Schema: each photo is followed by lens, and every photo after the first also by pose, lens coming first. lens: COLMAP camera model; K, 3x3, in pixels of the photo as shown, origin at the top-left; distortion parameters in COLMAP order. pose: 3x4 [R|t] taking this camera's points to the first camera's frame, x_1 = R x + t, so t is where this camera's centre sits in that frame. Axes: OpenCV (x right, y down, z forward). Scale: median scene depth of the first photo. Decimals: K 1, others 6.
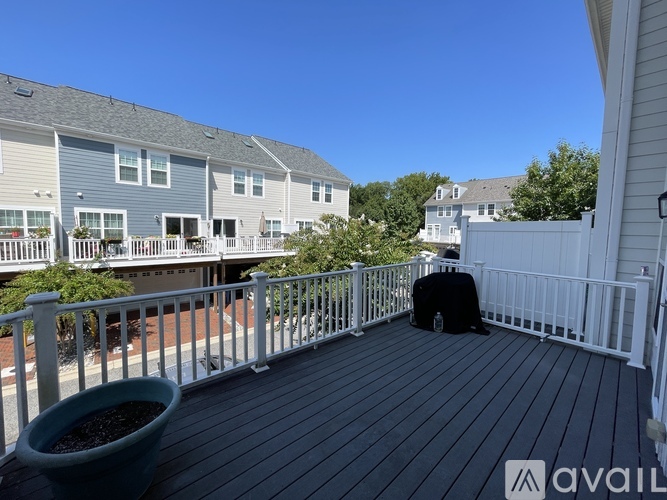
lens RADIAL K [[268.6, 0, 333.3], [0, 268.6, 248.8], [0, 0, 1]] dist [-0.000762, 0.000097]
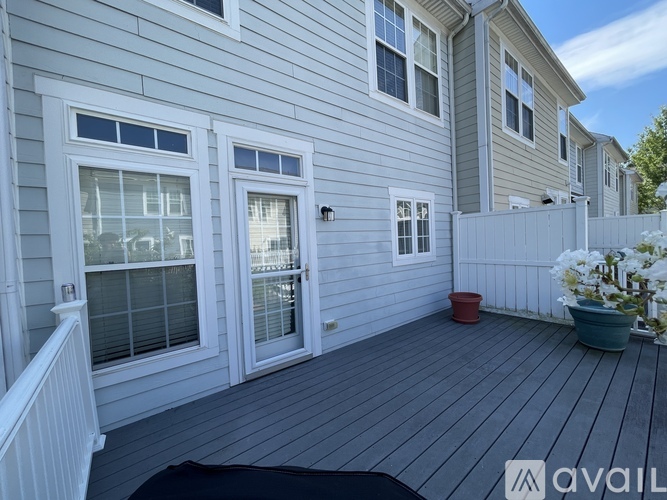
lens RADIAL K [[268.6, 0, 333.7], [0, 268.6, 248.9], [0, 0, 1]] dist [-0.000762, 0.000097]
pose [[-0.997574, 0.019088, 0.066949, 0.718539], [0.025550, 0.994953, 0.097036, -0.068698], [-0.064759, 0.098512, -0.993027, 2.024225]]
